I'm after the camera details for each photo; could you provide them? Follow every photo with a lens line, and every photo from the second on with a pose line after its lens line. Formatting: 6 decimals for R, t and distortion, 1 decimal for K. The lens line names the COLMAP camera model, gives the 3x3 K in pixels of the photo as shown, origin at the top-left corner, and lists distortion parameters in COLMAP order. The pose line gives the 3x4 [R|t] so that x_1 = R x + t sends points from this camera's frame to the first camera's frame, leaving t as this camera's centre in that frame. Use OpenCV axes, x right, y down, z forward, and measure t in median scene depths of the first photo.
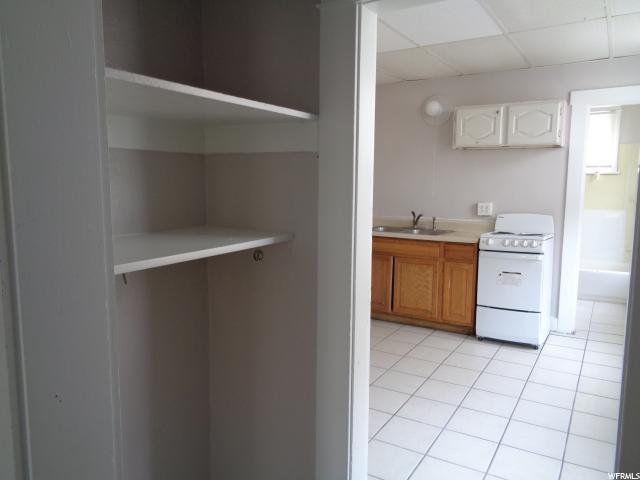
lens RADIAL K [[483.6, 0, 320.0], [0, 483.6, 240.0], [0, 0, 1]] dist [0.010498, 0.005097]
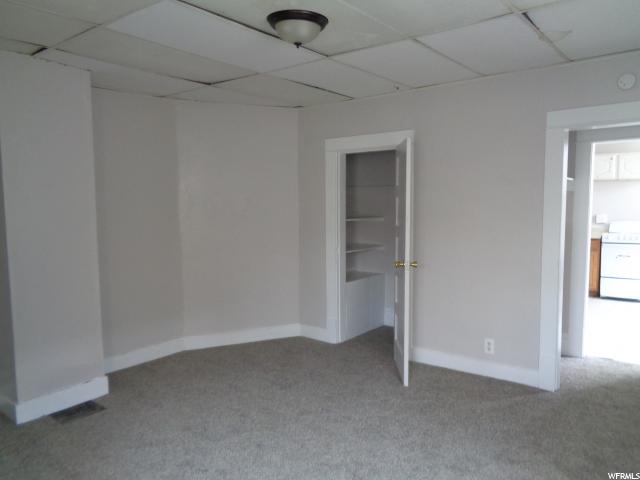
lens RADIAL K [[483.6, 0, 320.0], [0, 483.6, 240.0], [0, 0, 1]] dist [0.010498, 0.005097]
pose [[0.992293, 0.001281, -0.123906, -0.392634], [-0.006773, 0.999012, -0.043915, 0.085263], [0.123727, 0.044416, 0.991322, -0.708733]]
